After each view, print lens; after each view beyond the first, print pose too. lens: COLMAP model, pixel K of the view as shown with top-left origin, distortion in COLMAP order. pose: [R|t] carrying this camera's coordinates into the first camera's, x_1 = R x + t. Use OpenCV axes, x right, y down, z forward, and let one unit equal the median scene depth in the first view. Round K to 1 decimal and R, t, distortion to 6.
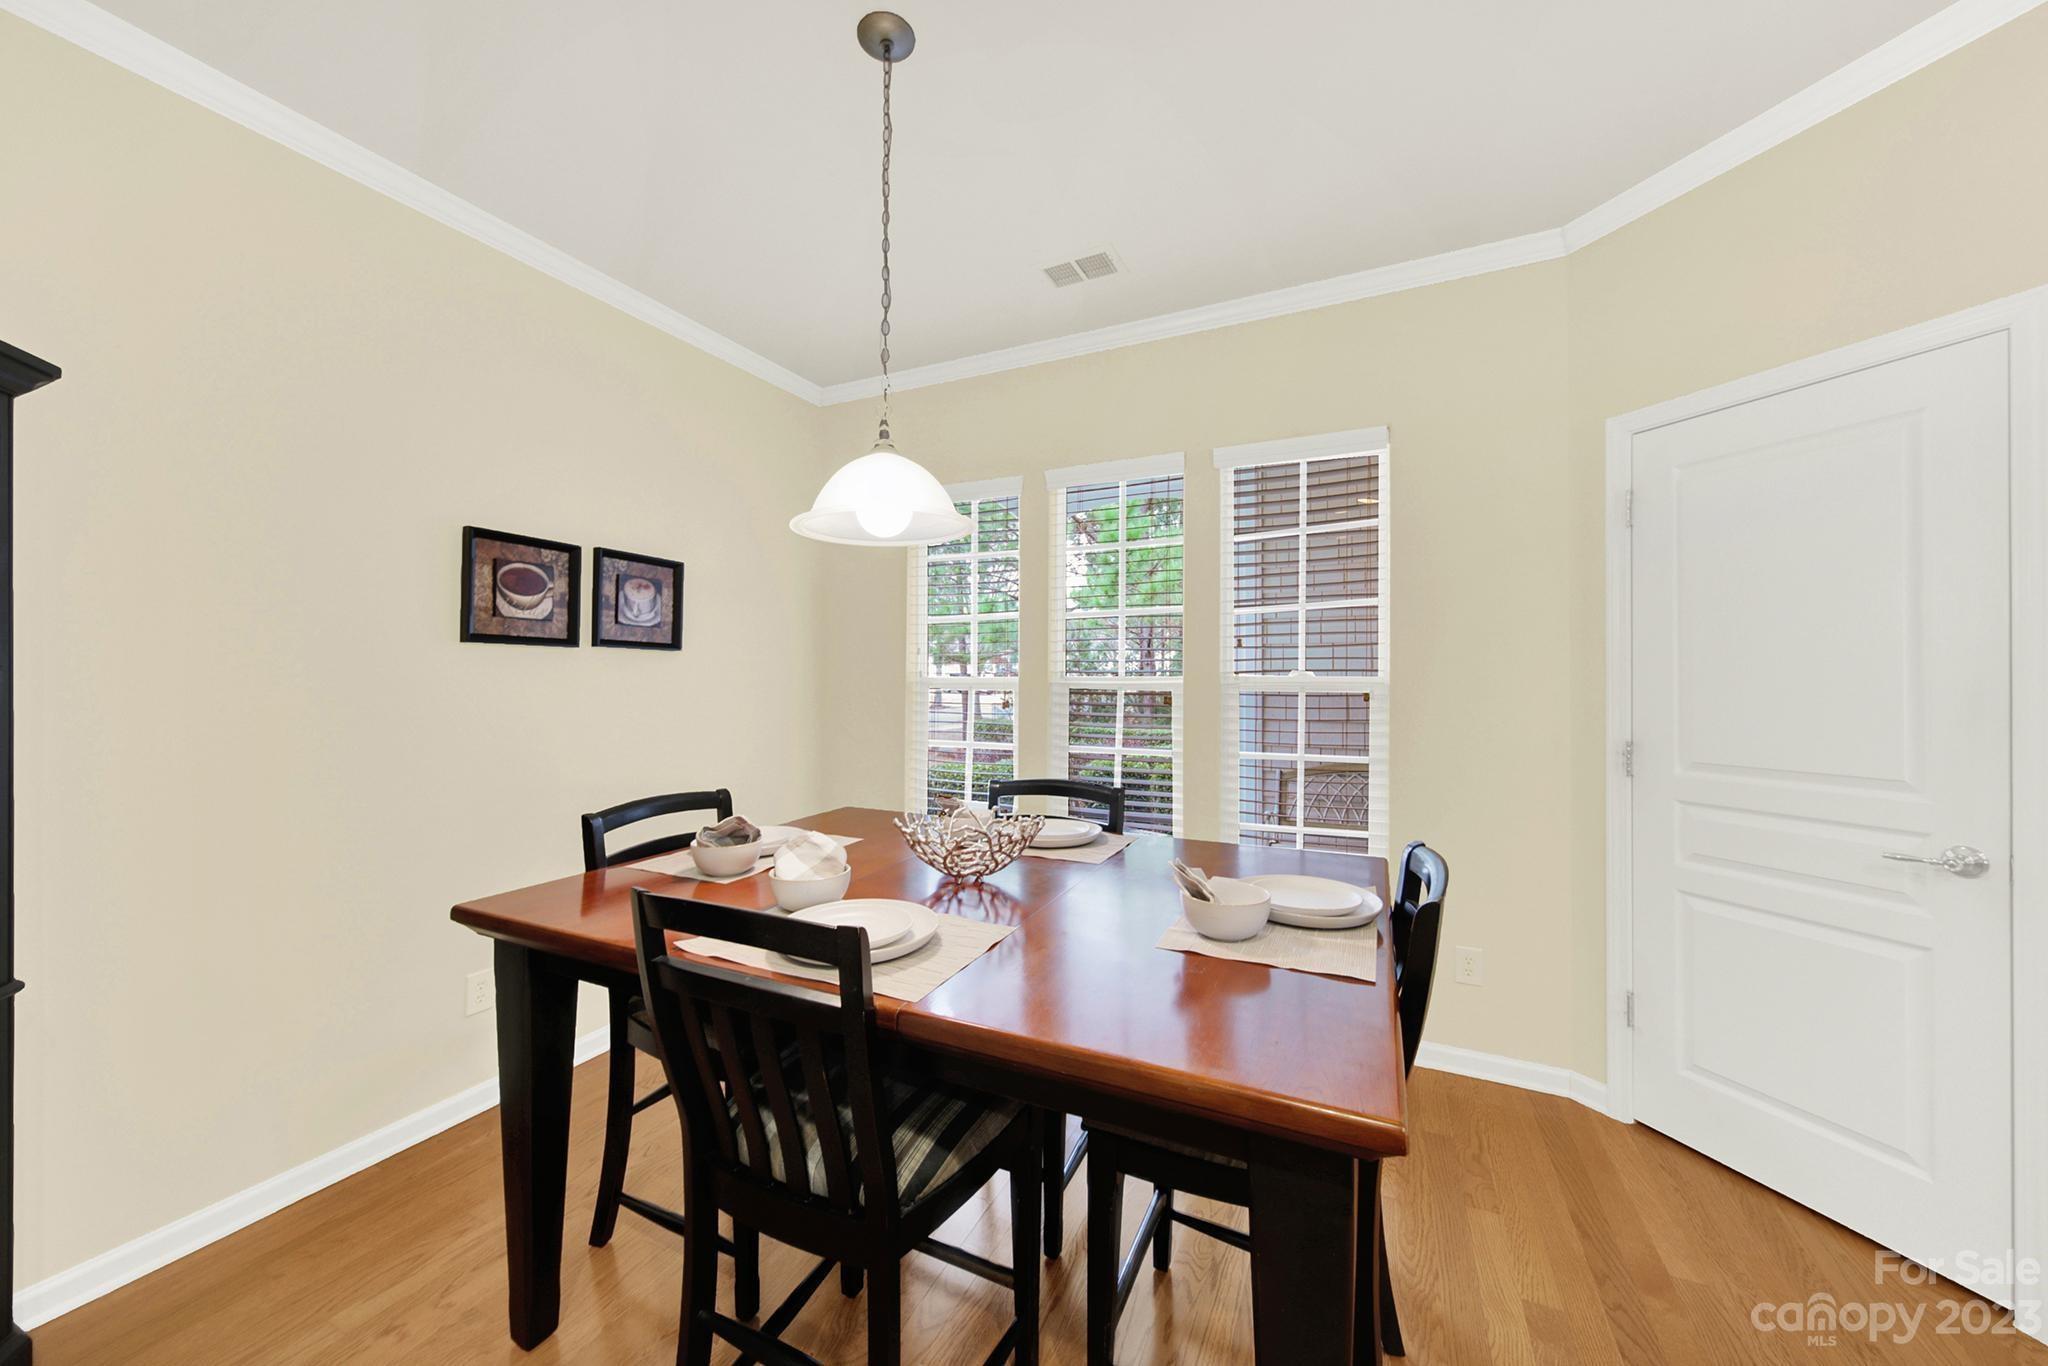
lens RADIAL K [[752.3, 0, 1024.8], [0, 752.3, 672.6], [0, 0, 1]] dist [0.001836, -0.001062]
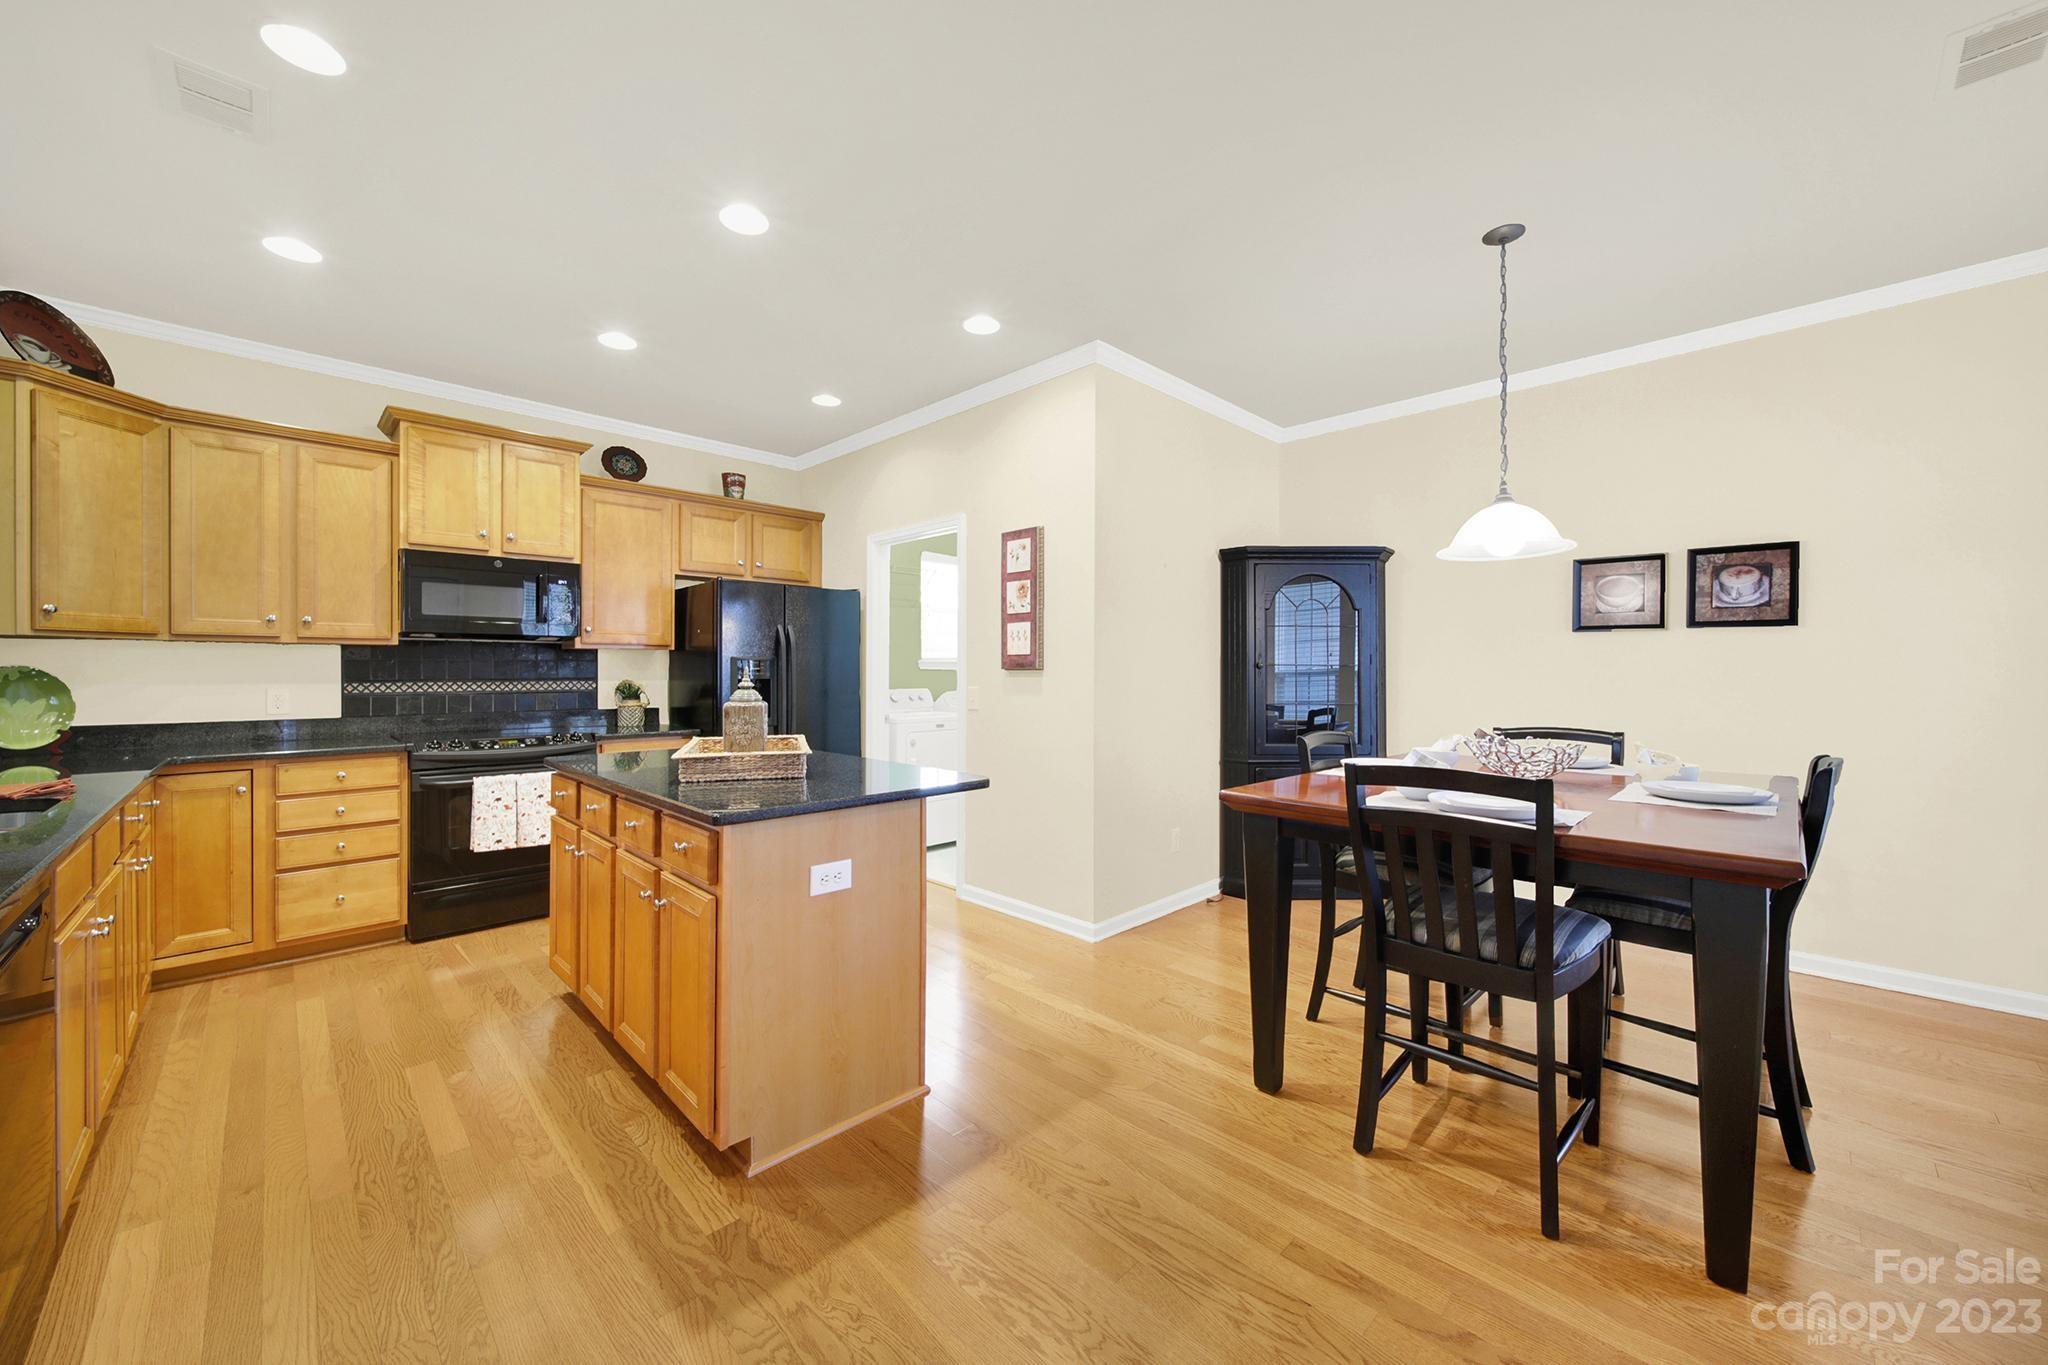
lens RADIAL K [[752.3, 0, 1009.1], [0, 752.3, 678.6], [0, 0, 1]] dist [0.001836, -0.001062]
pose [[-0.348678, 0.010784, -0.937181, 1.078060], [0.004986, 0.999941, 0.009651, 0.035567], [0.937229, -0.001308, -0.348711, 0.382156]]
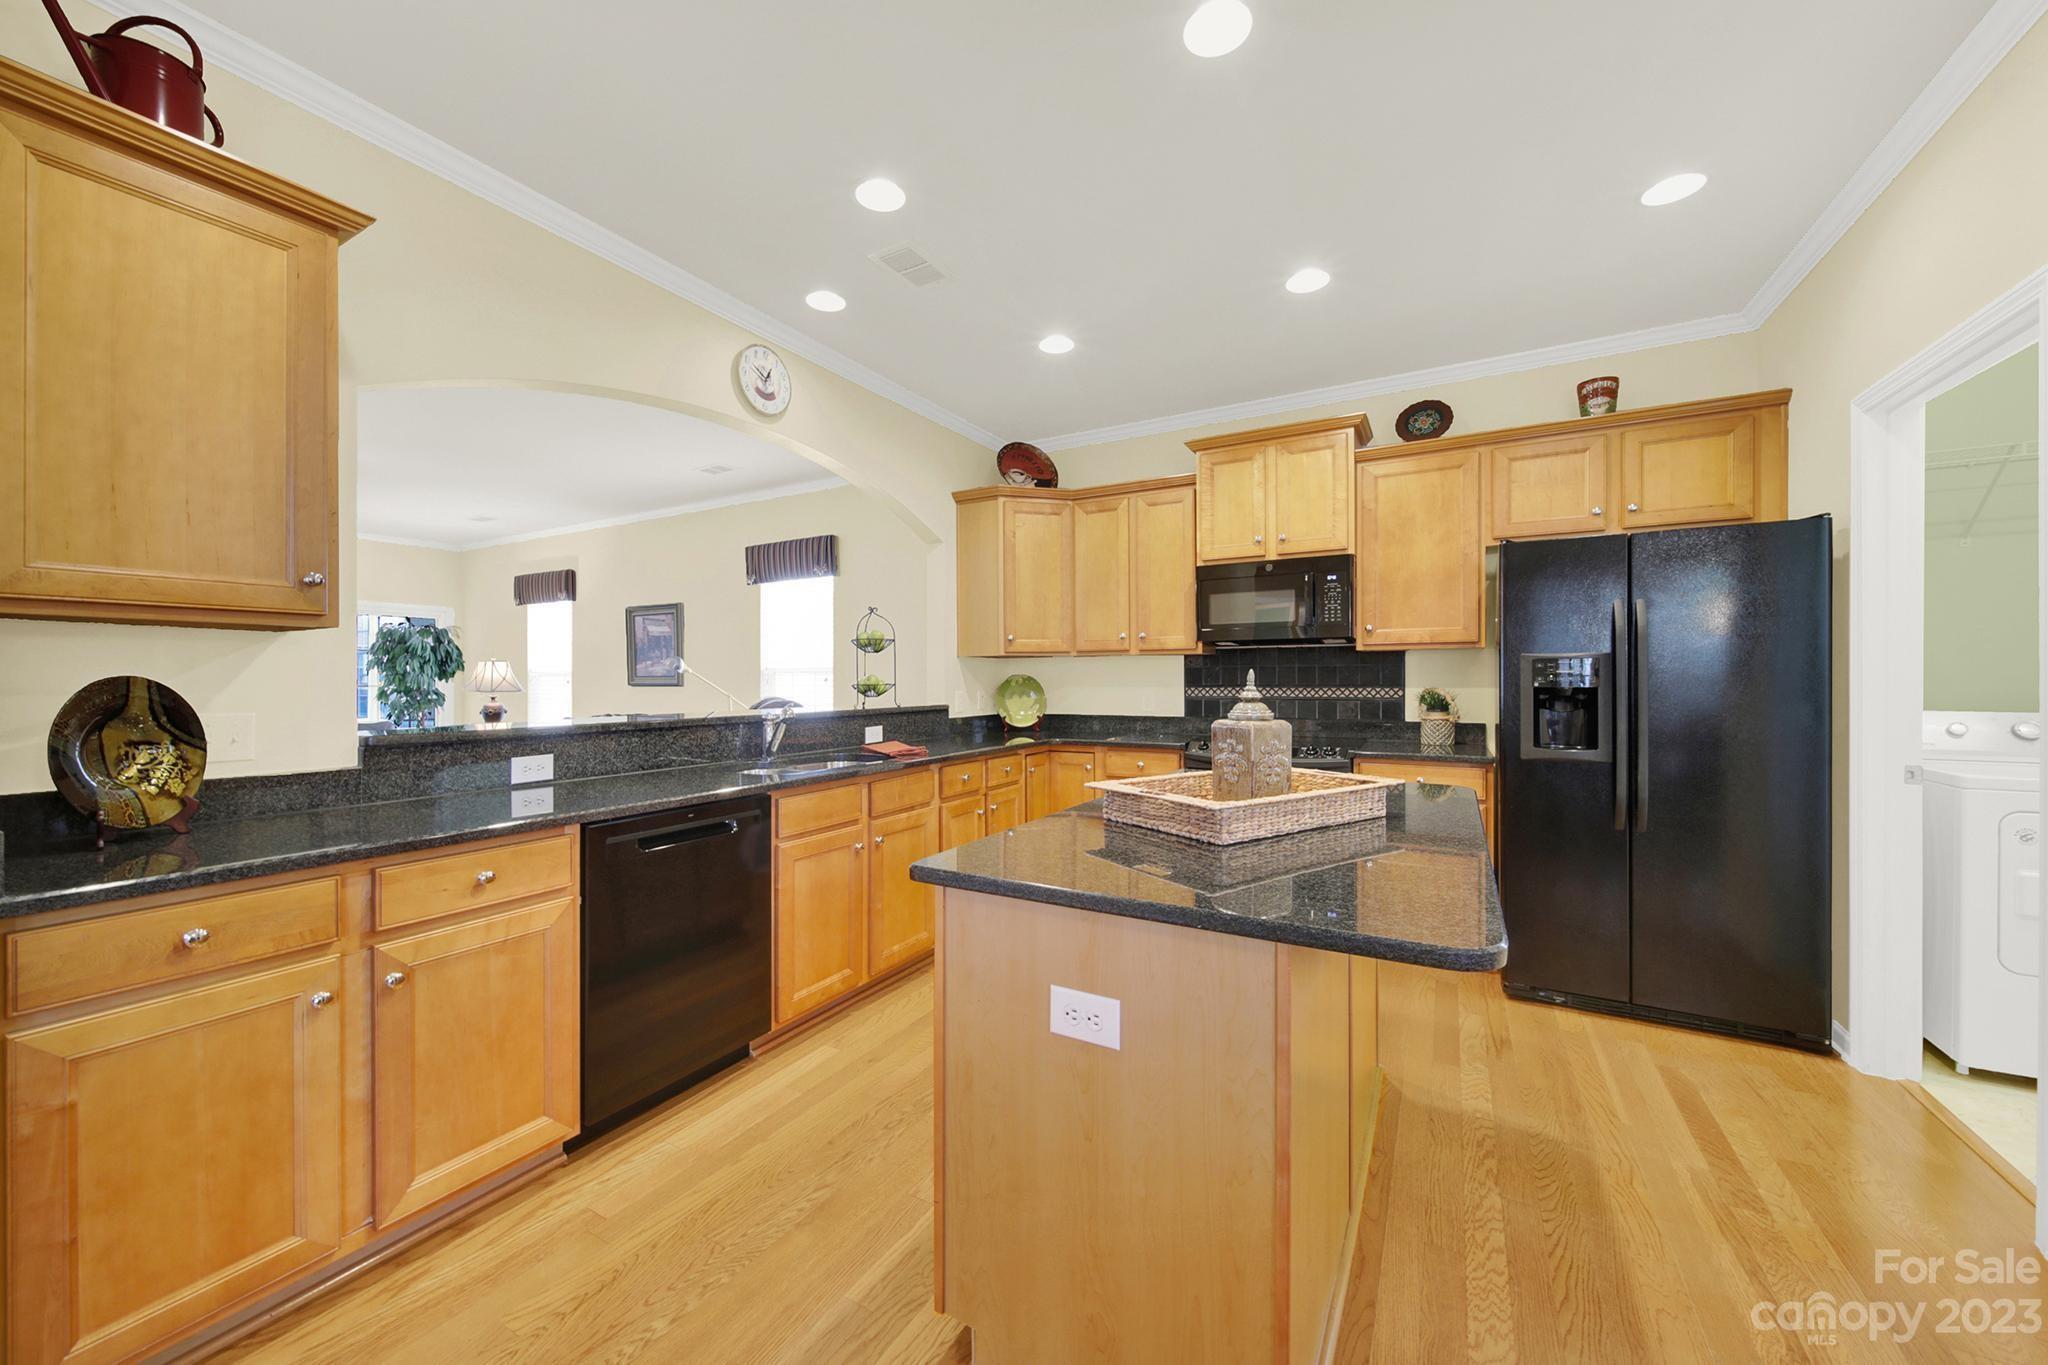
lens RADIAL K [[752.3, 0, 1019.3], [0, 752.3, 682.5], [0, 0, 1]] dist [0.001836, -0.001062]
pose [[-0.997248, 0.005550, 0.073924, 0.397637], [0.005468, 0.999984, -0.001308, 0.040449], [-0.073930, -0.000901, -0.997263, 0.408406]]
